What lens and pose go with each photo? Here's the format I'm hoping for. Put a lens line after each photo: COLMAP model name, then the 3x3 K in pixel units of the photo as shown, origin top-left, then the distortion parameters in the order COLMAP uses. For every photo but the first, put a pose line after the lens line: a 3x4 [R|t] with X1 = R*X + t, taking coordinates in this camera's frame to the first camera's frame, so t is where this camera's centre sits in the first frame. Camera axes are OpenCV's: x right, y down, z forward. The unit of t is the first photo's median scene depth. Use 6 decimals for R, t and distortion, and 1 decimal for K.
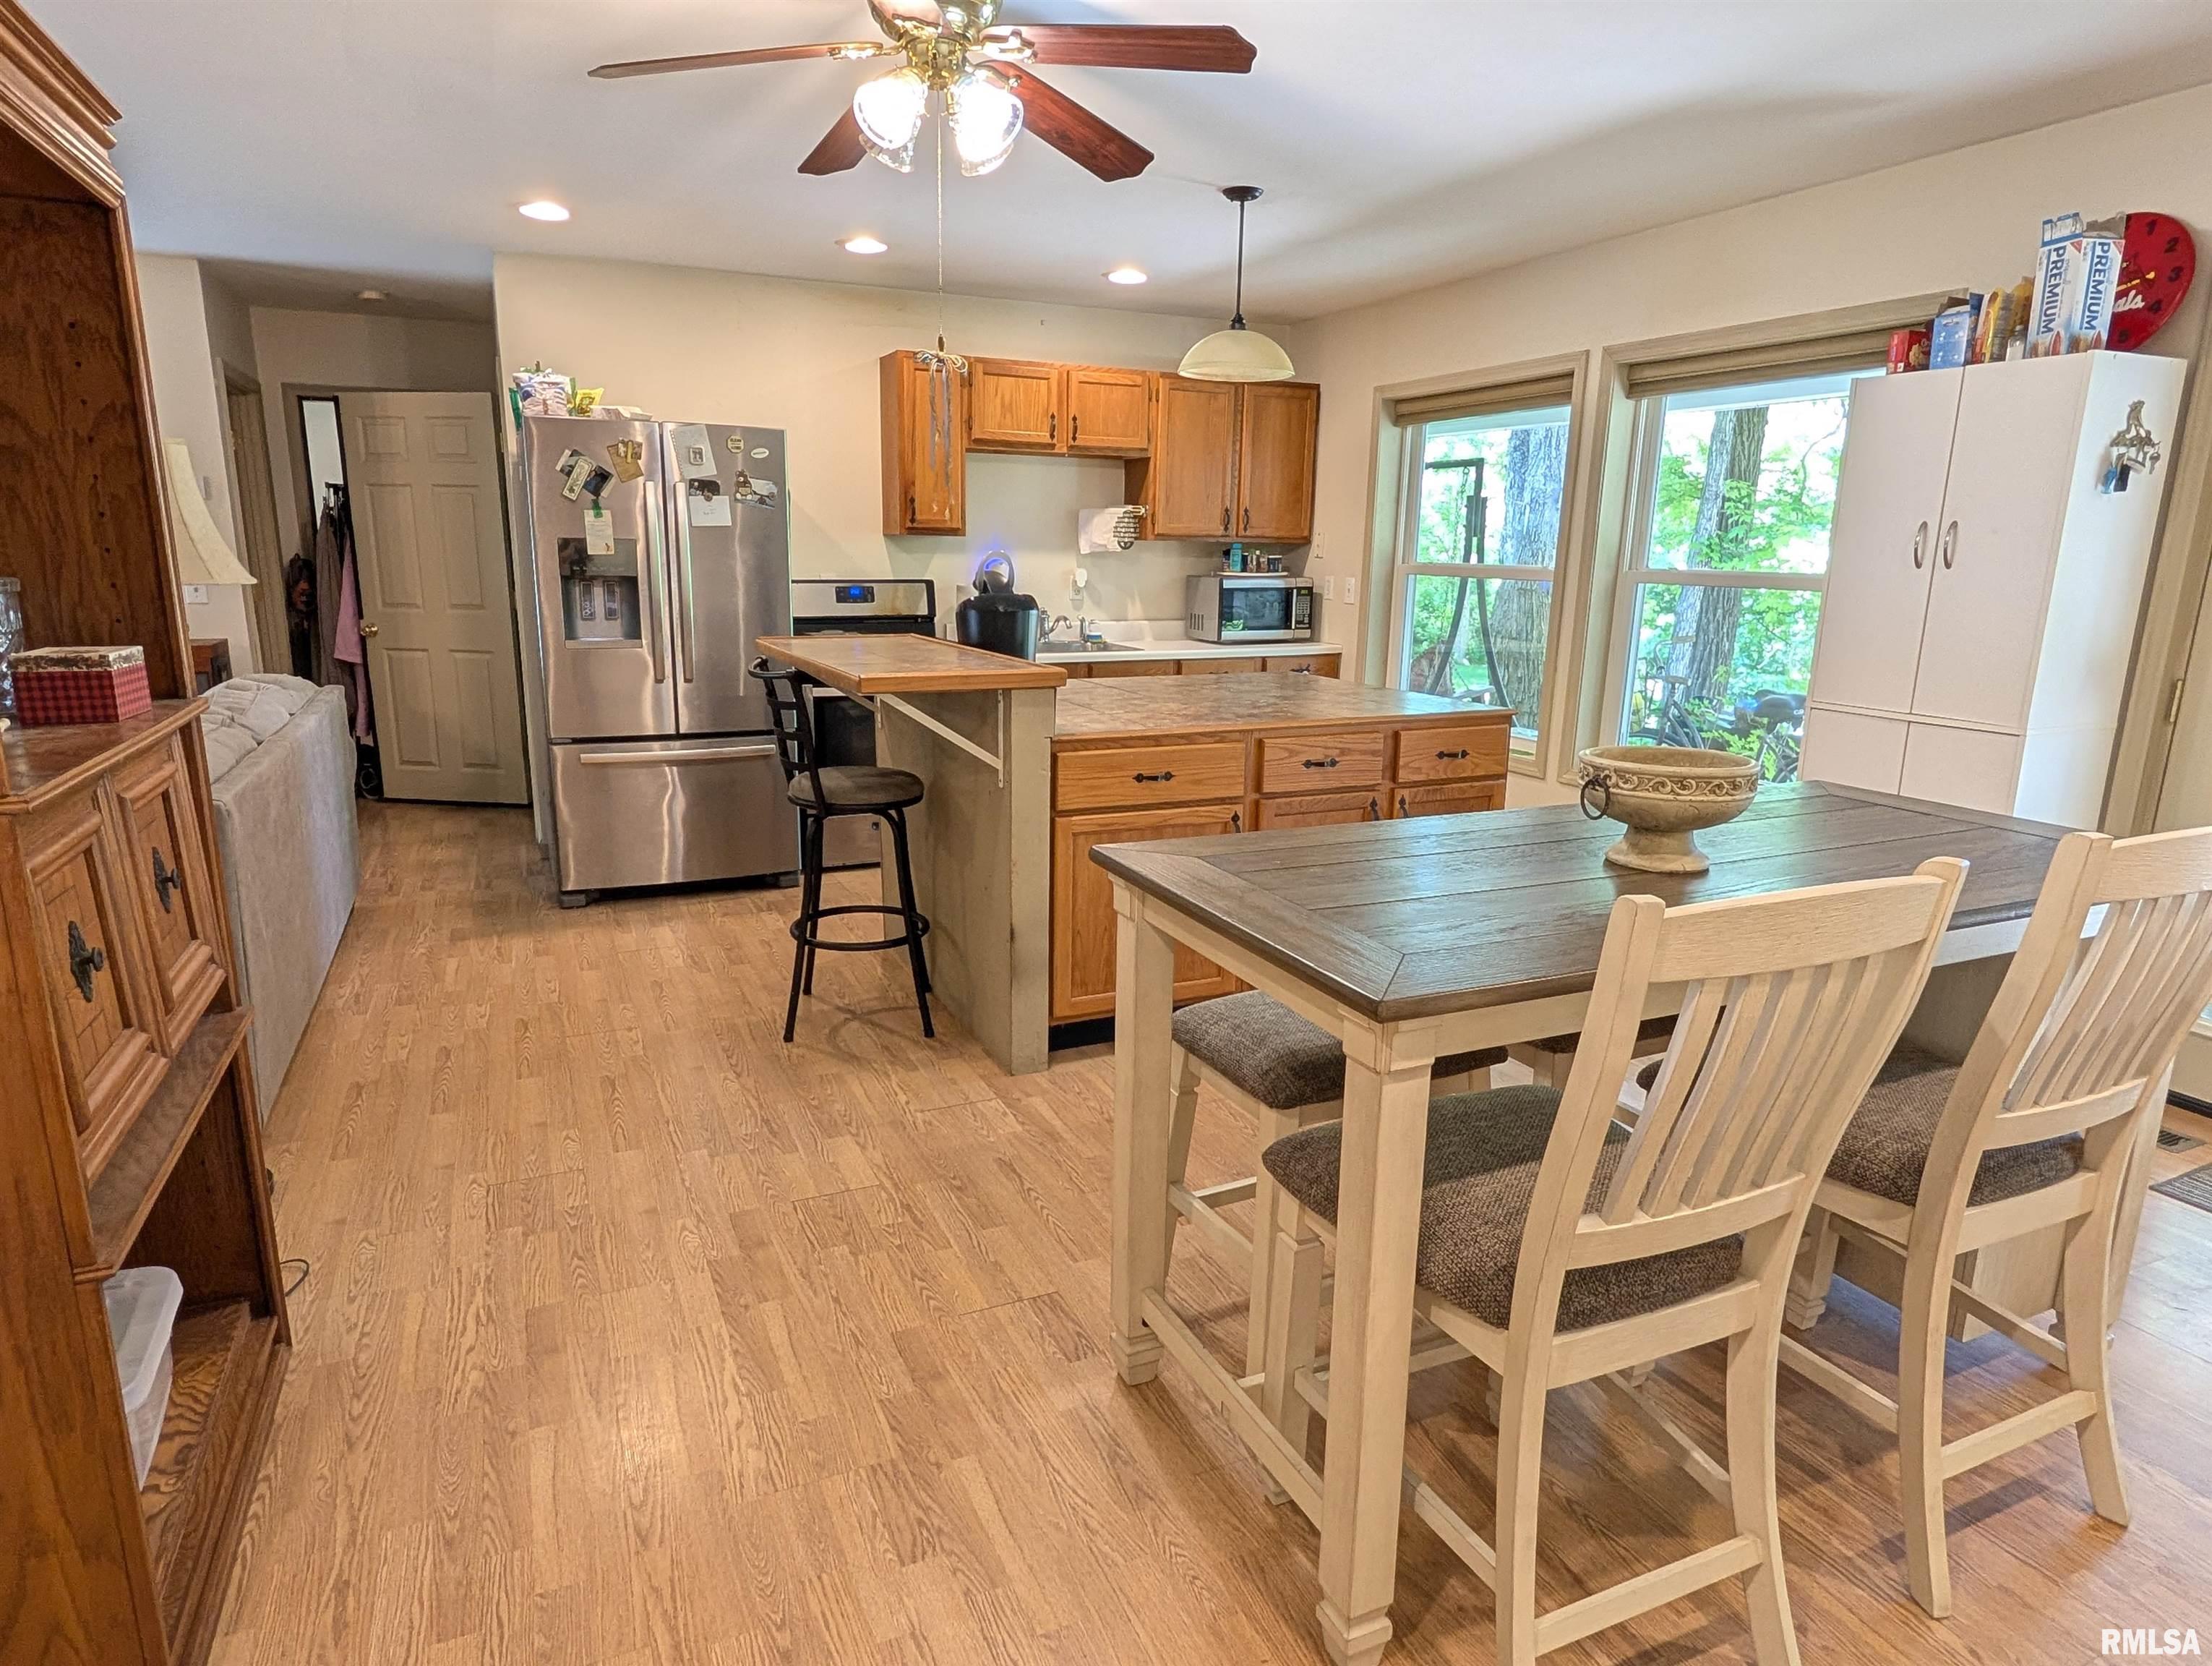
lens RADIAL K [[1284.9, 0, 1109.7], [0, 1284.9, 858.1], [0, 0, 1]] dist [-0.004534, 0.000170]
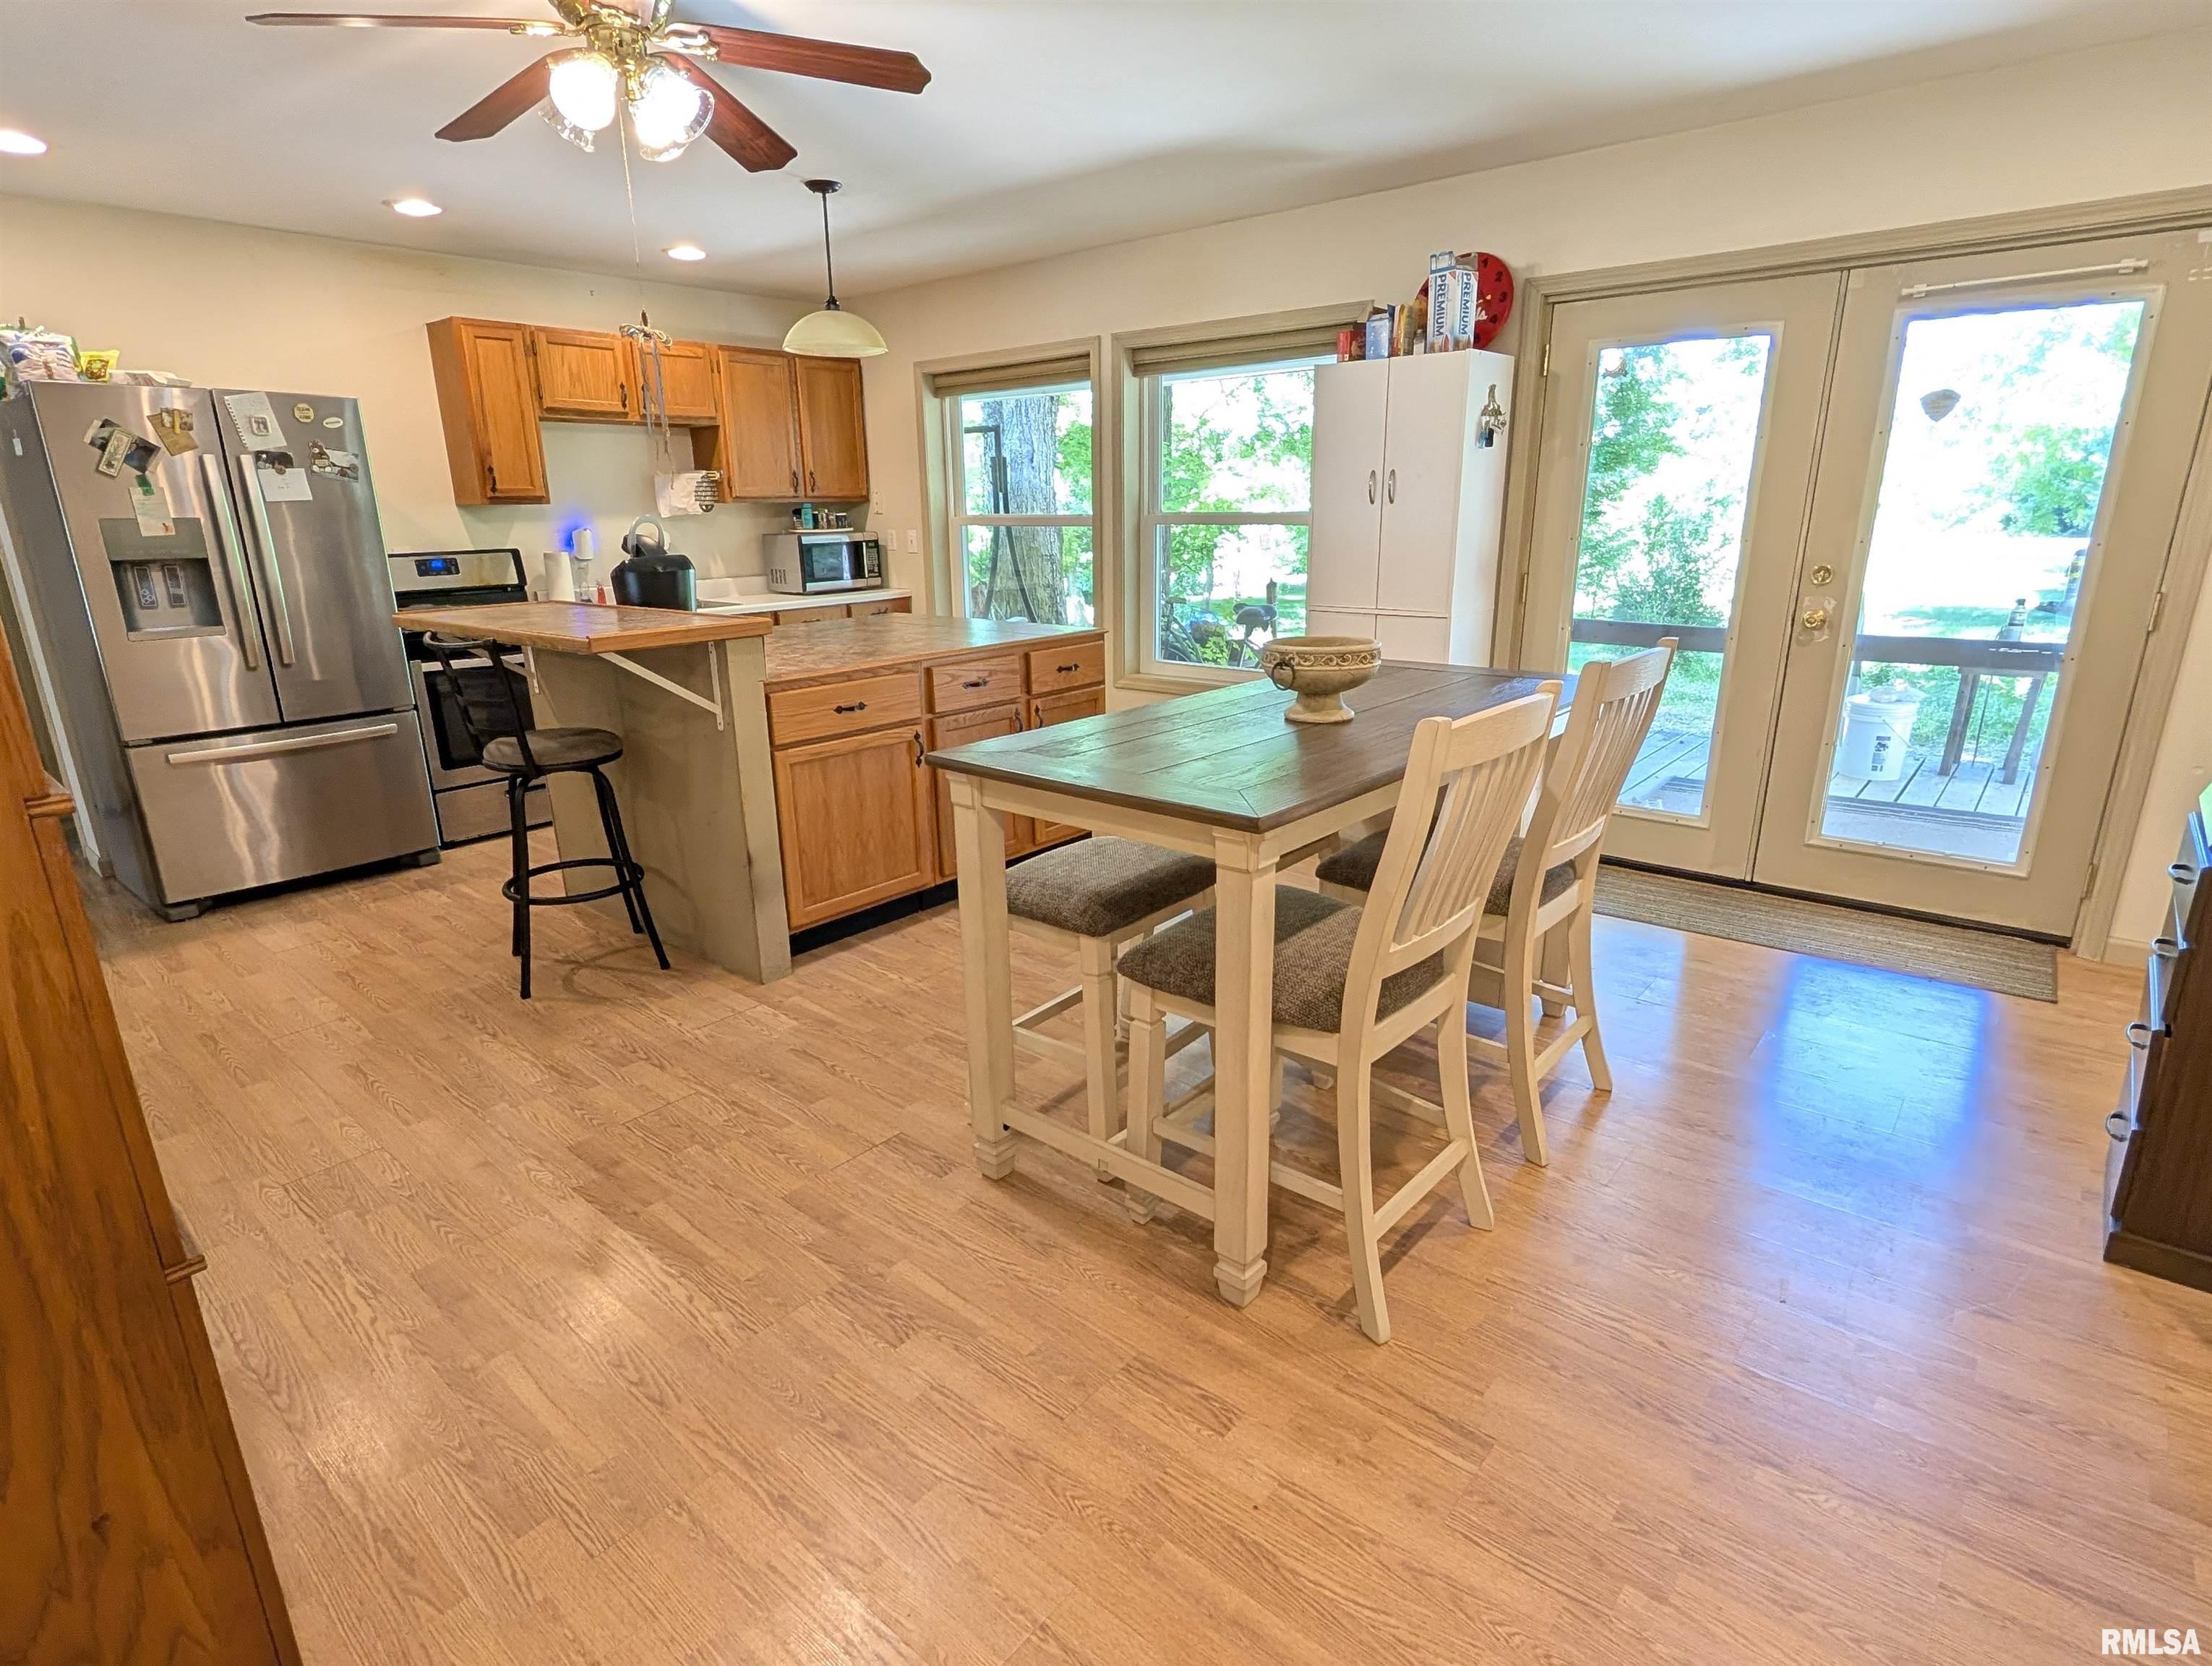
lens RADIAL K [[1136.3, 0, 1104.2], [0, 1136.3, 859.3], [0, 0, 1]] dist [-0.004632, 0.000536]
pose [[0.906608, -0.153268, 0.393156, -0.233693], [0.127692, 0.987669, 0.090579, 0.010655], [-0.402191, -0.031917, 0.915000, -0.043442]]
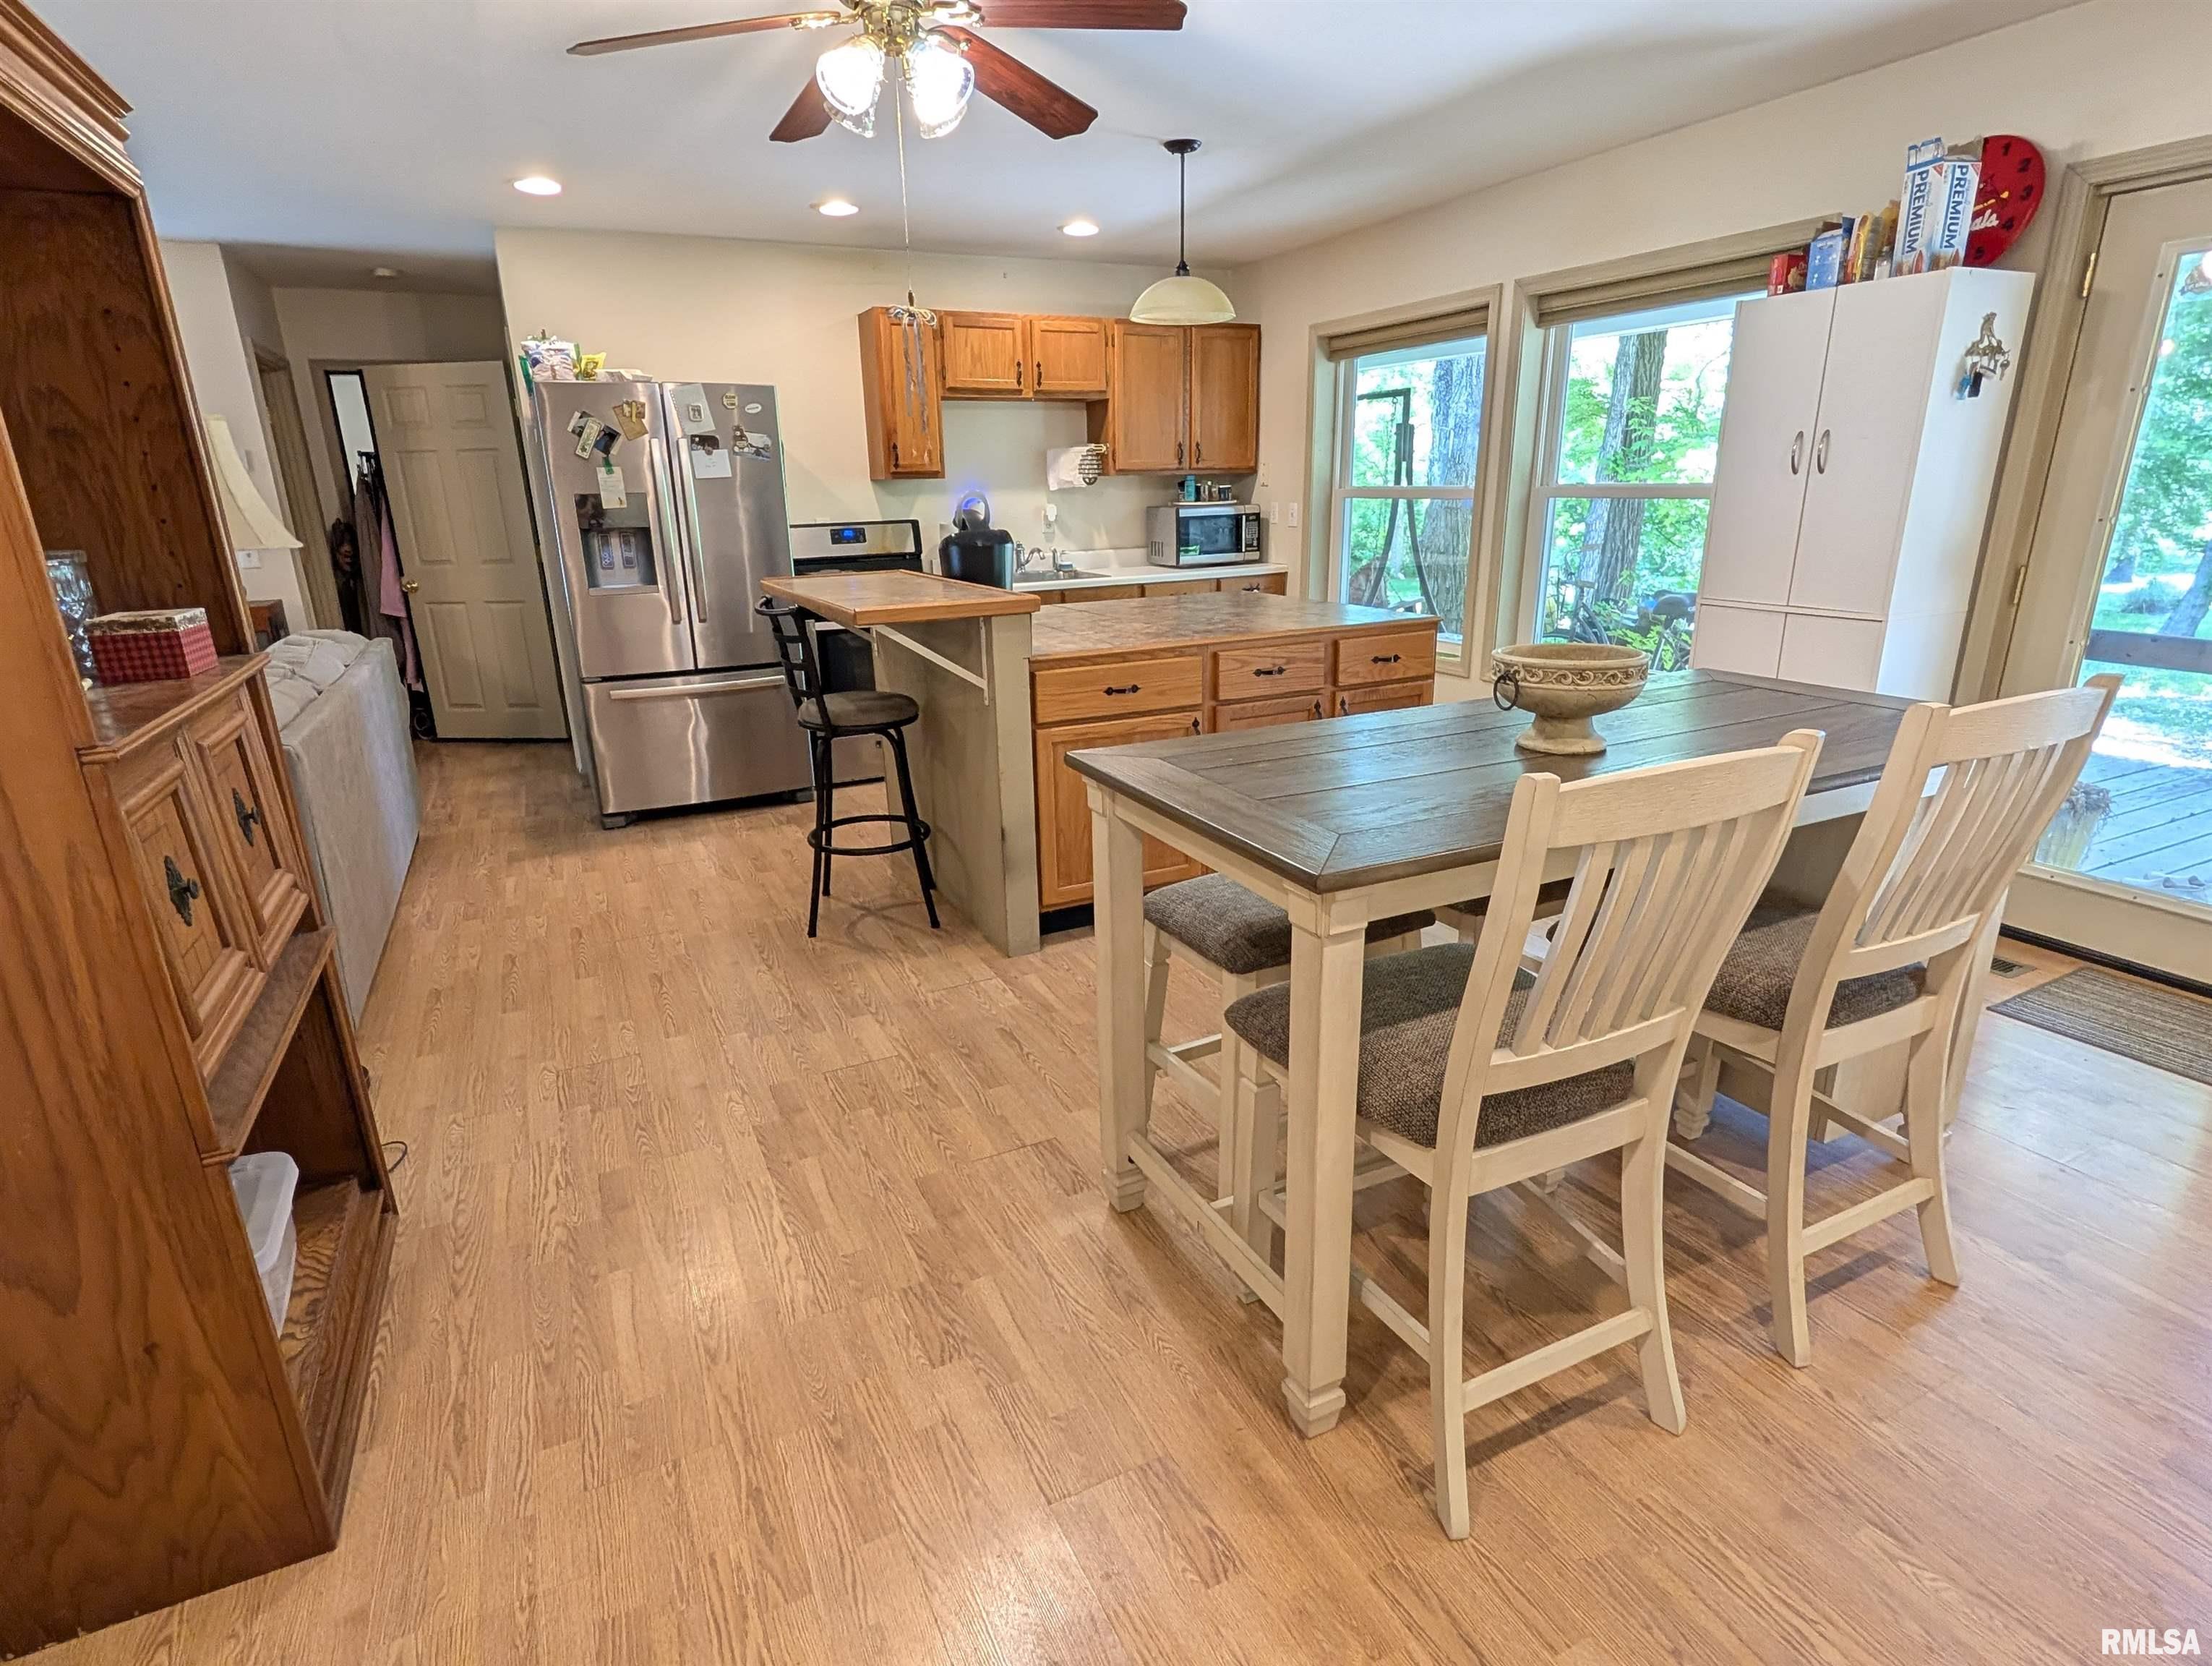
lens RADIAL K [[1136.3, 0, 1109.6], [0, 1136.3, 856.8], [0, 0, 1]] dist [-0.004632, 0.000536]
pose [[0.998979, -0.043307, 0.012827, 0.005627], [0.042136, 0.995850, 0.080664, 0.002451], [-0.016267, -0.080041, 0.996659, -0.006934]]
